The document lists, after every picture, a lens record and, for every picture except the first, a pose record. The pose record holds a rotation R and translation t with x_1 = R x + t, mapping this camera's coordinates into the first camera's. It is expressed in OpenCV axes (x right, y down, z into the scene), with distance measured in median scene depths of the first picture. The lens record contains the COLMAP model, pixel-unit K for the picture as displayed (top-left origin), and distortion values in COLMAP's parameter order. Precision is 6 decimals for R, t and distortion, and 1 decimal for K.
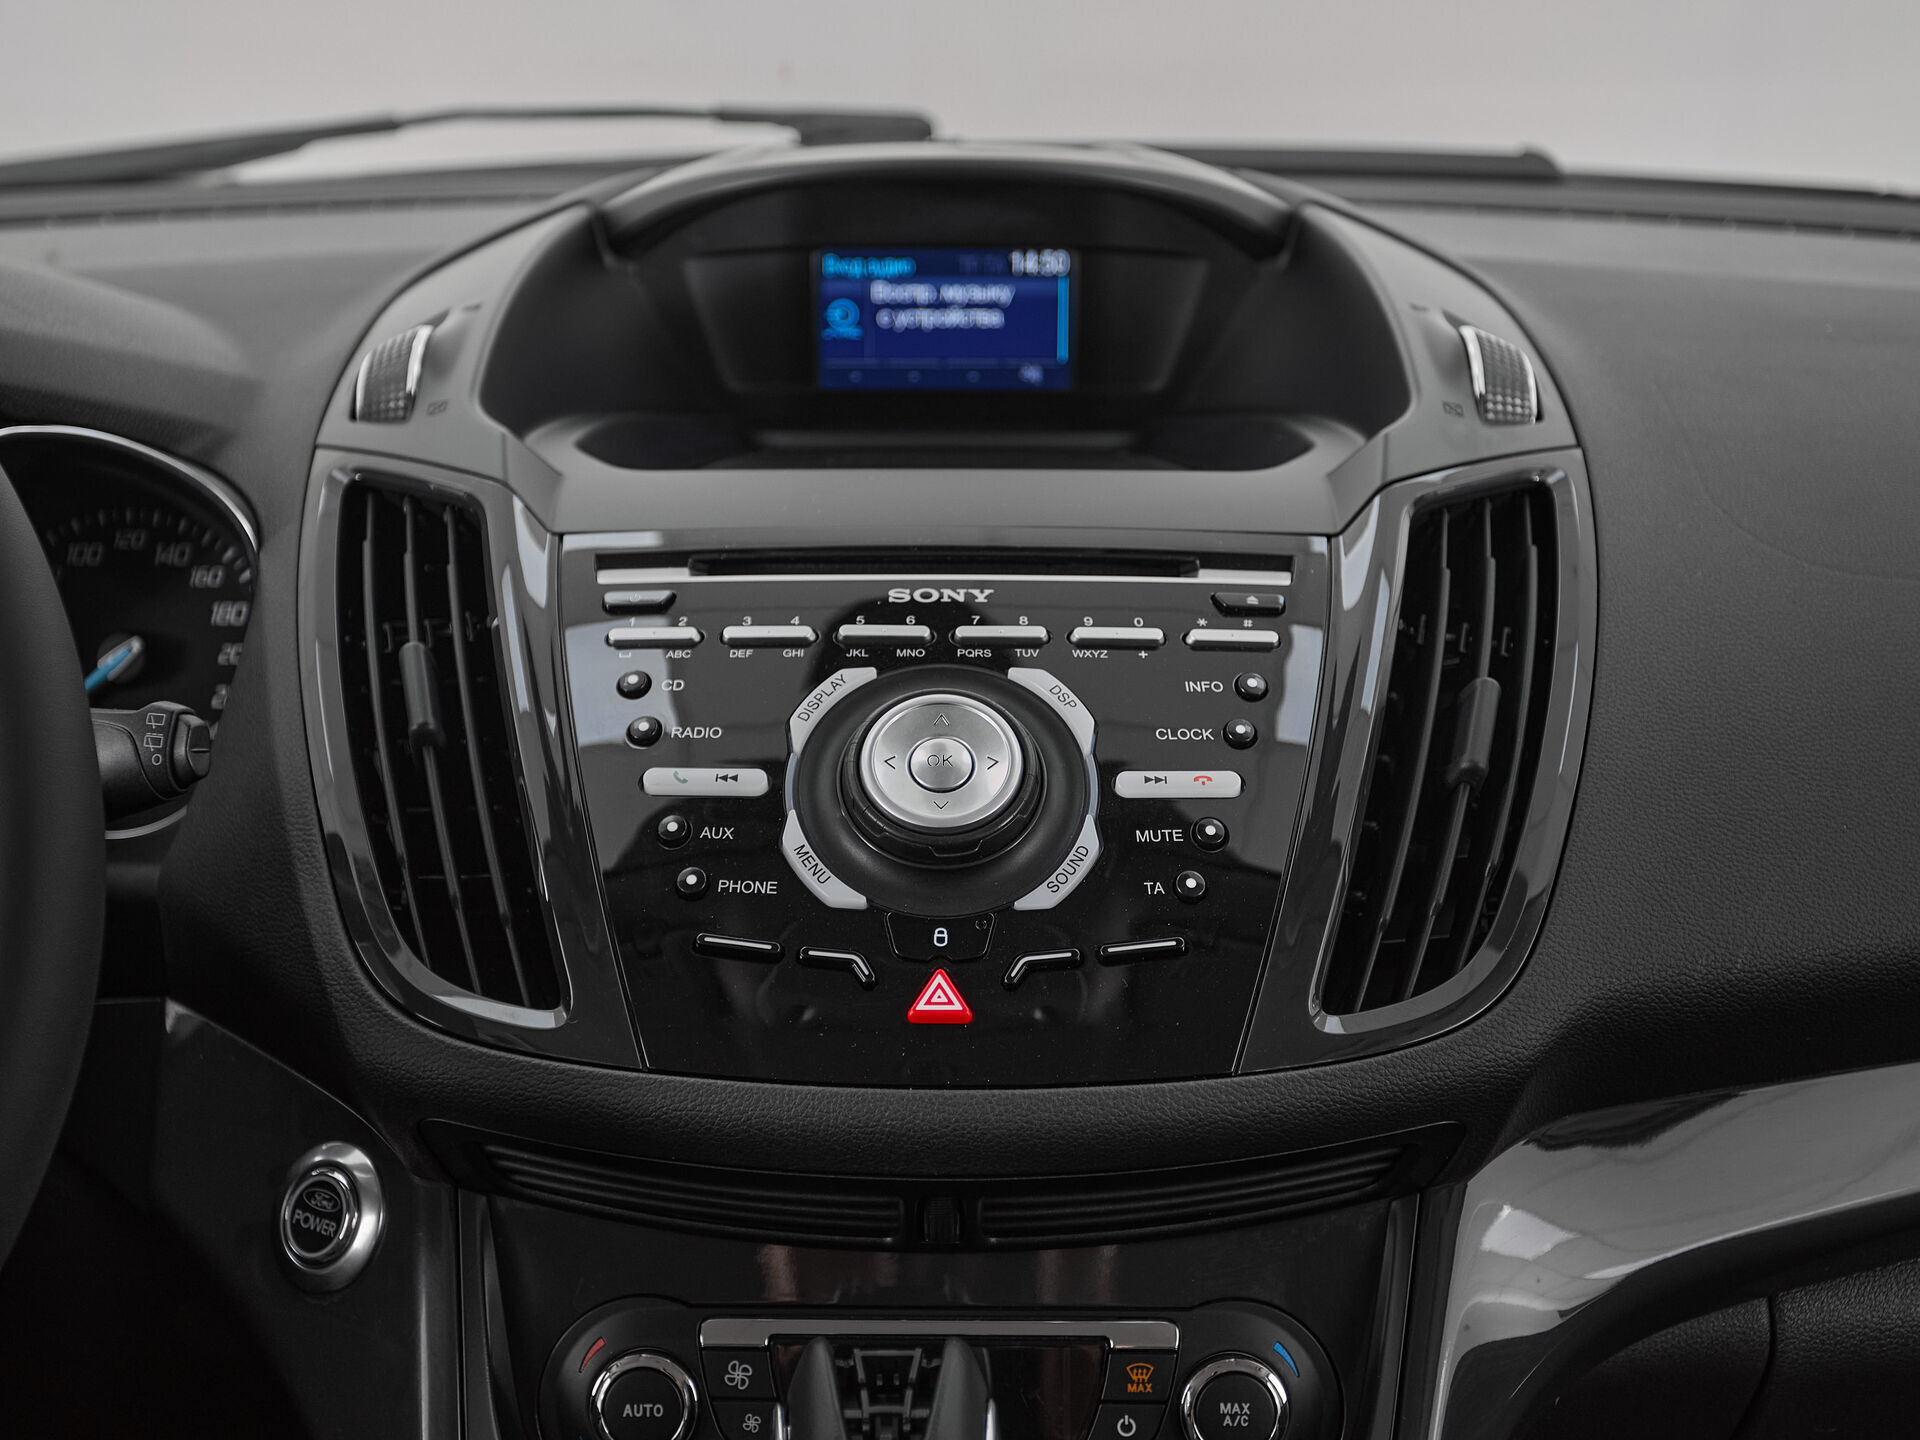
lens RADIAL K [[2796.9, 0, 911.9], [0, 2796.9, 682.0], [0, 0, 1]] dist [0.013842, 0.067911]
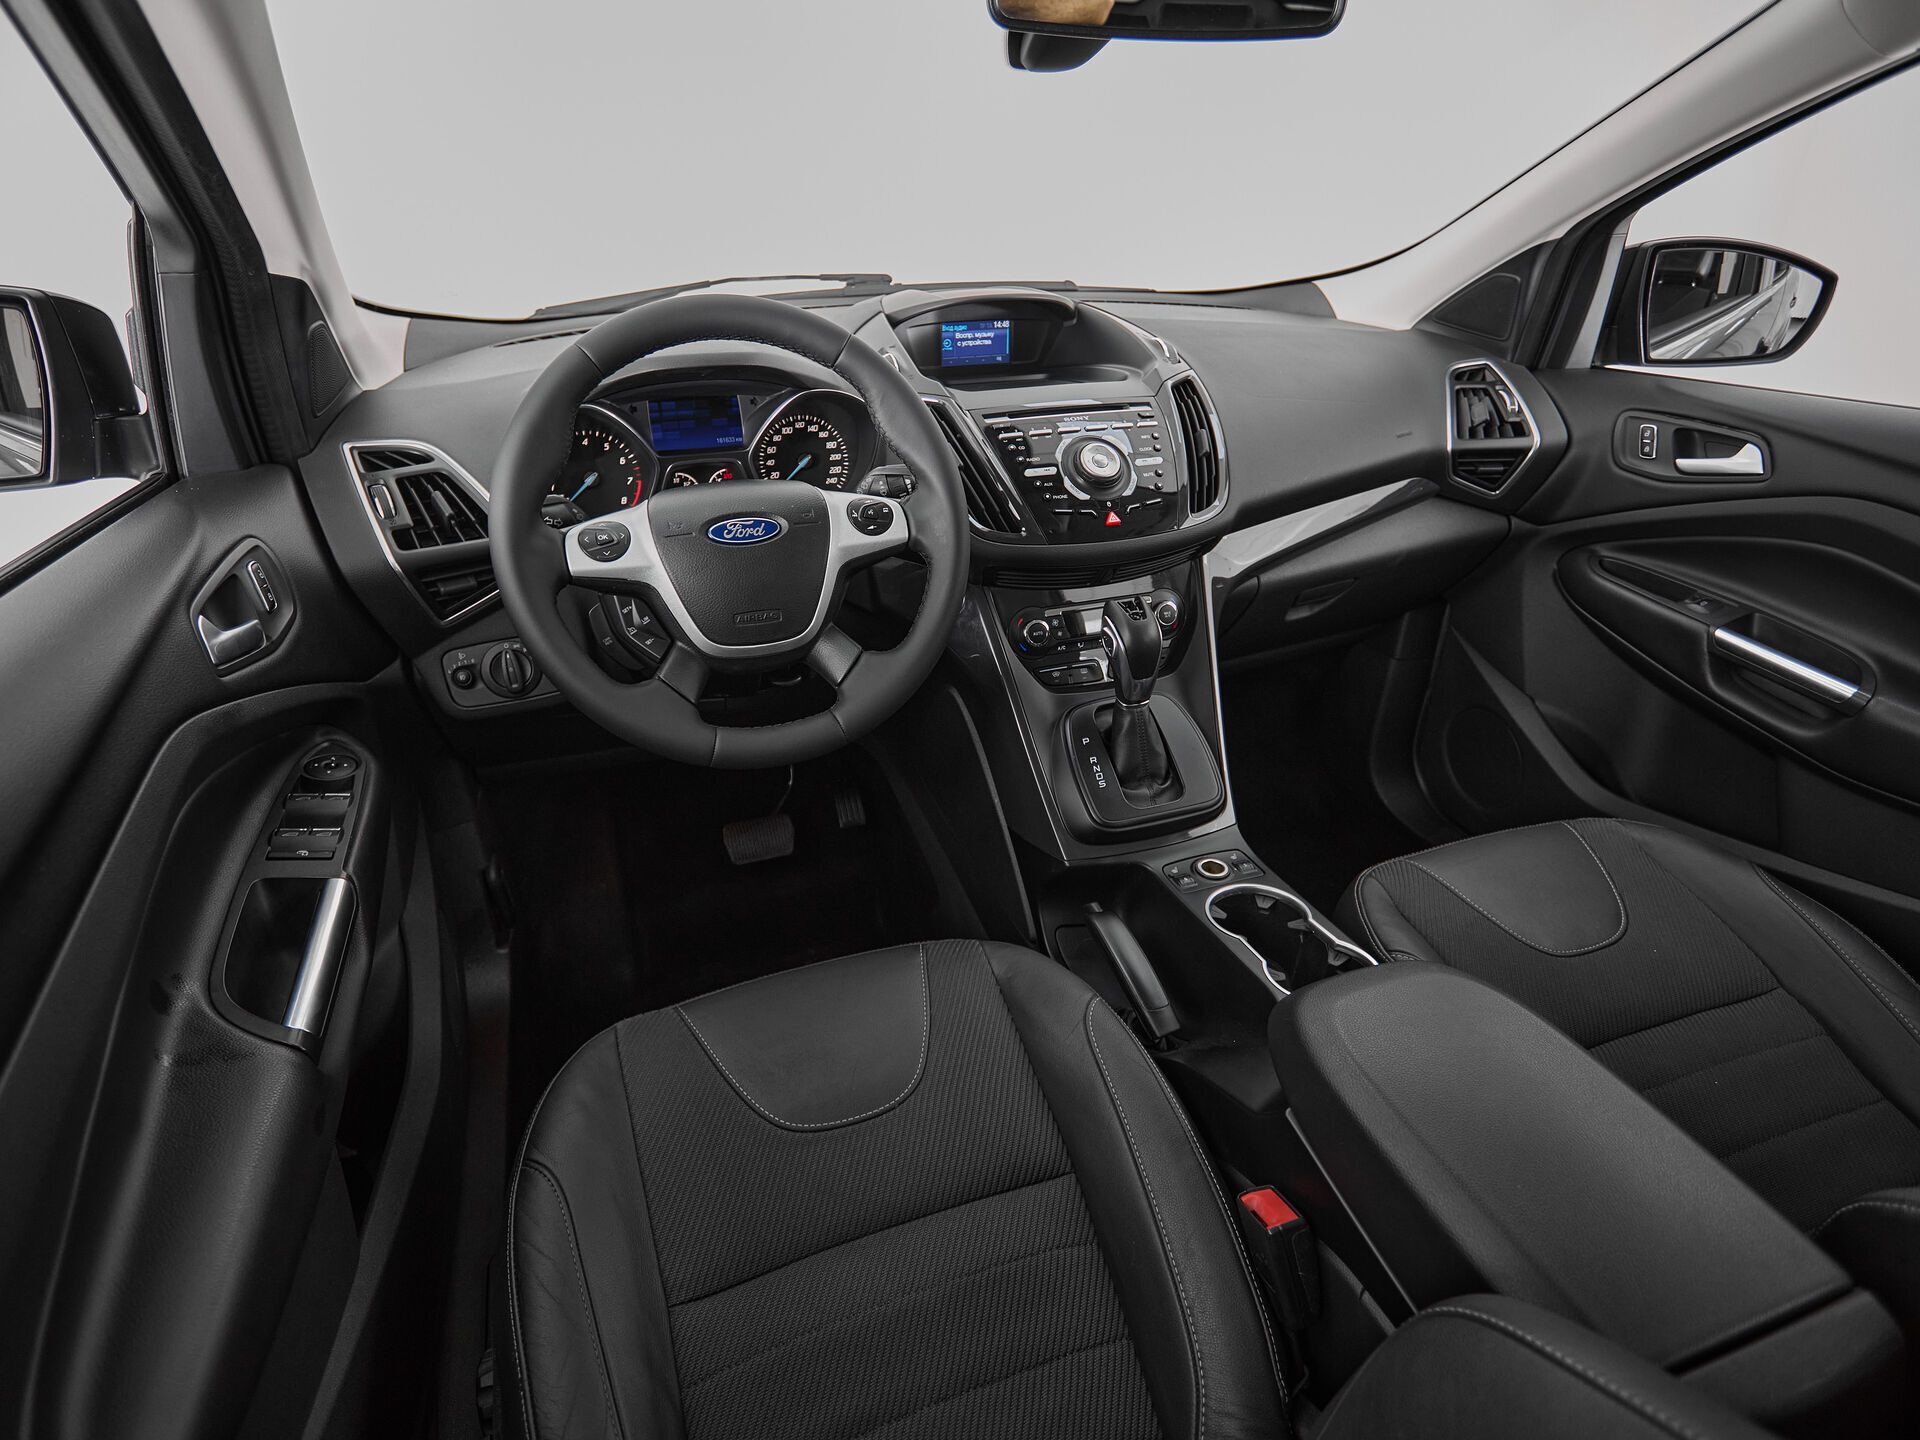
lens RADIAL K [[1024.2, 0, 949.5], [0, 1024.2, 718.1], [0, 0, 1]] dist [-0.001462, -0.000351]
pose [[0.938701, -0.164257, 0.303084, -0.671818], [0.091006, 0.966072, 0.241707, 0.010833], [-0.332503, -0.199308, 0.921801, -0.331917]]
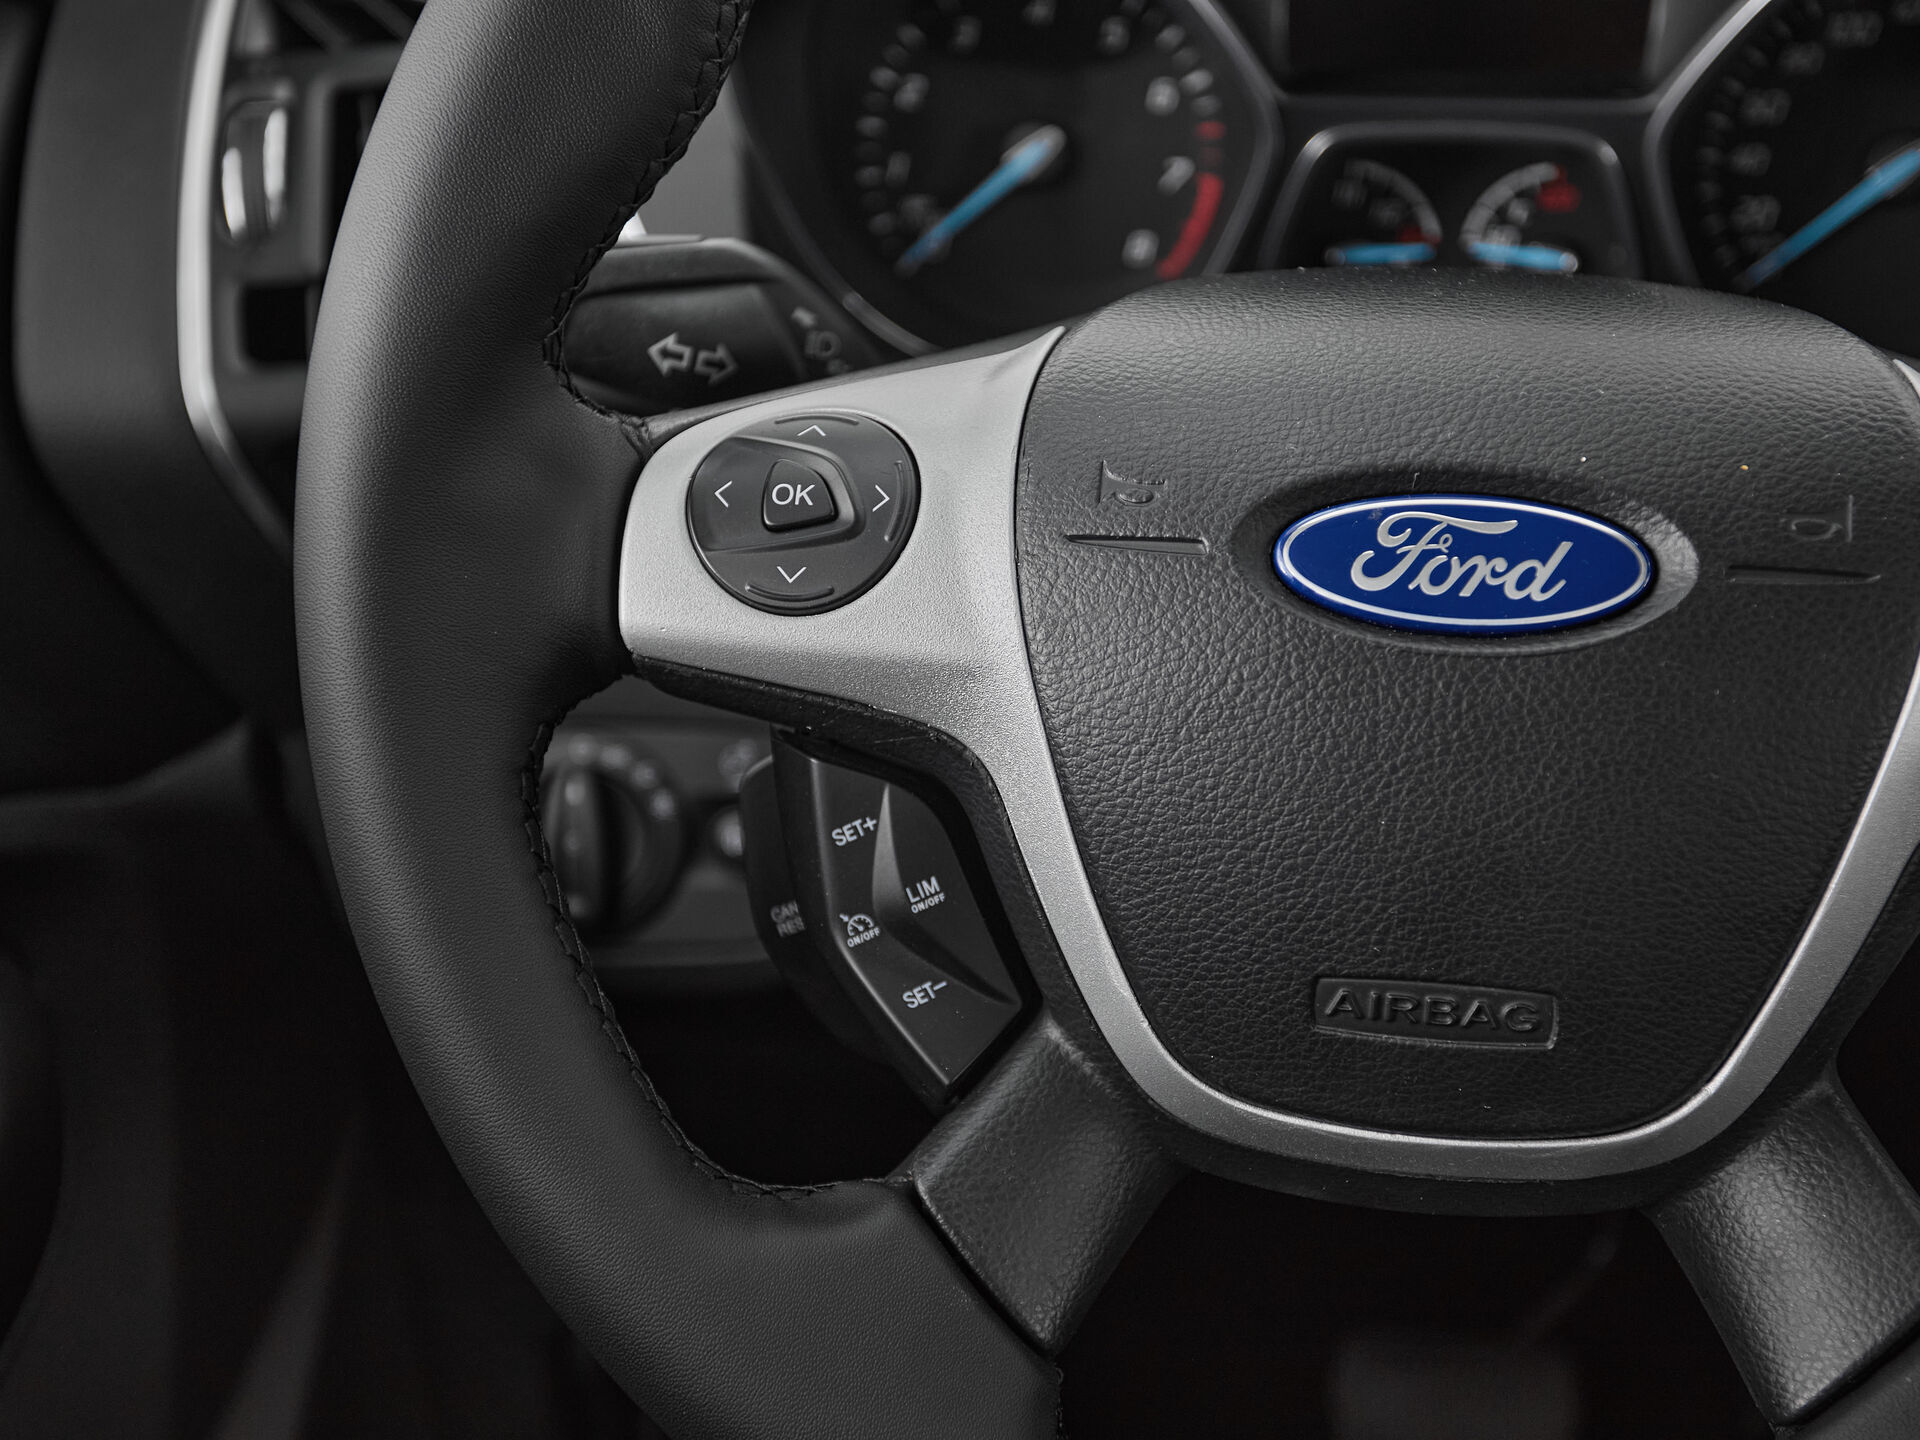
lens RADIAL K [[2475.7, 0, 1016.7], [0, 2475.7, 765.1], [0, 0, 1]] dist [0.038643, 0.029404]
pose [[0.990299, 0.045020, -0.131457, -0.528857], [-0.009320, 0.965449, 0.260425, -0.032526], [0.138639, -0.256673, 0.956503, 0.300649]]
